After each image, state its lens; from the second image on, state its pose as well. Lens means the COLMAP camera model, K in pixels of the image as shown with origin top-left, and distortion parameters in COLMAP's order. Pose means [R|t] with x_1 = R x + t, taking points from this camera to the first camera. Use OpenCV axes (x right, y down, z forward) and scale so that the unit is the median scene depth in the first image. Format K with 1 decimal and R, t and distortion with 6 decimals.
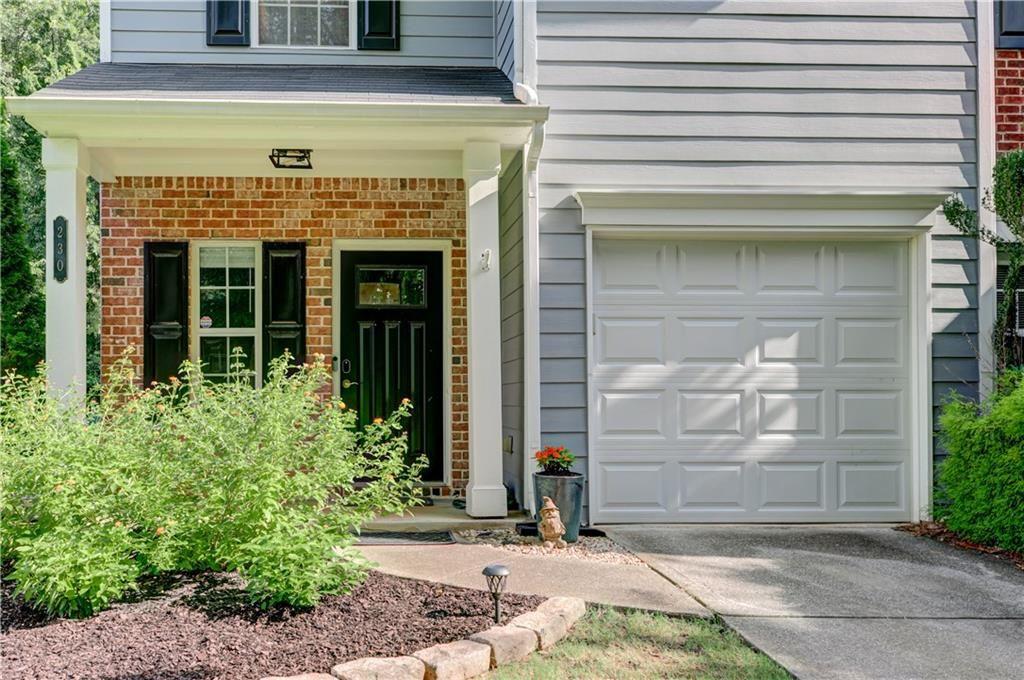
lens RADIAL K [[820.8, 0, 388.8], [0, 820.8, 388.7], [0, 0, 1]] dist [0.005496, 0.000210]
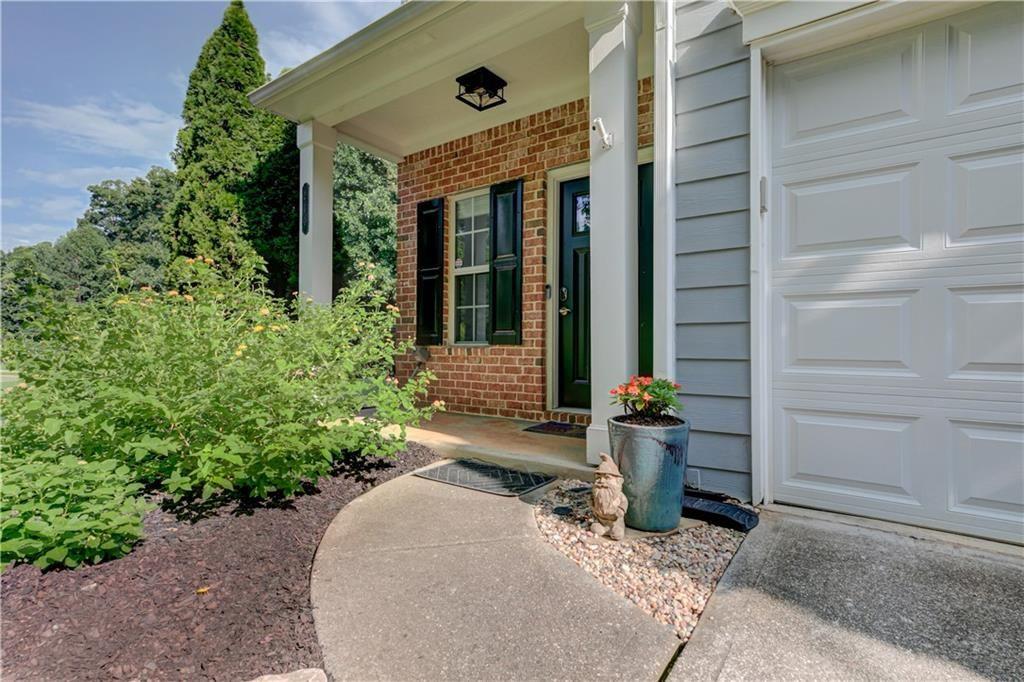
lens RADIAL K [[494.2, 0, 512.0], [0, 494.2, 341.0], [0, 0, 1]] dist [0.018156, -0.000246]
pose [[0.794556, 0.001460, -0.607190, 0.279253], [0.001132, 0.999992, 0.003886, 0.029854], [0.607190, -0.003775, 0.794547, 0.479781]]
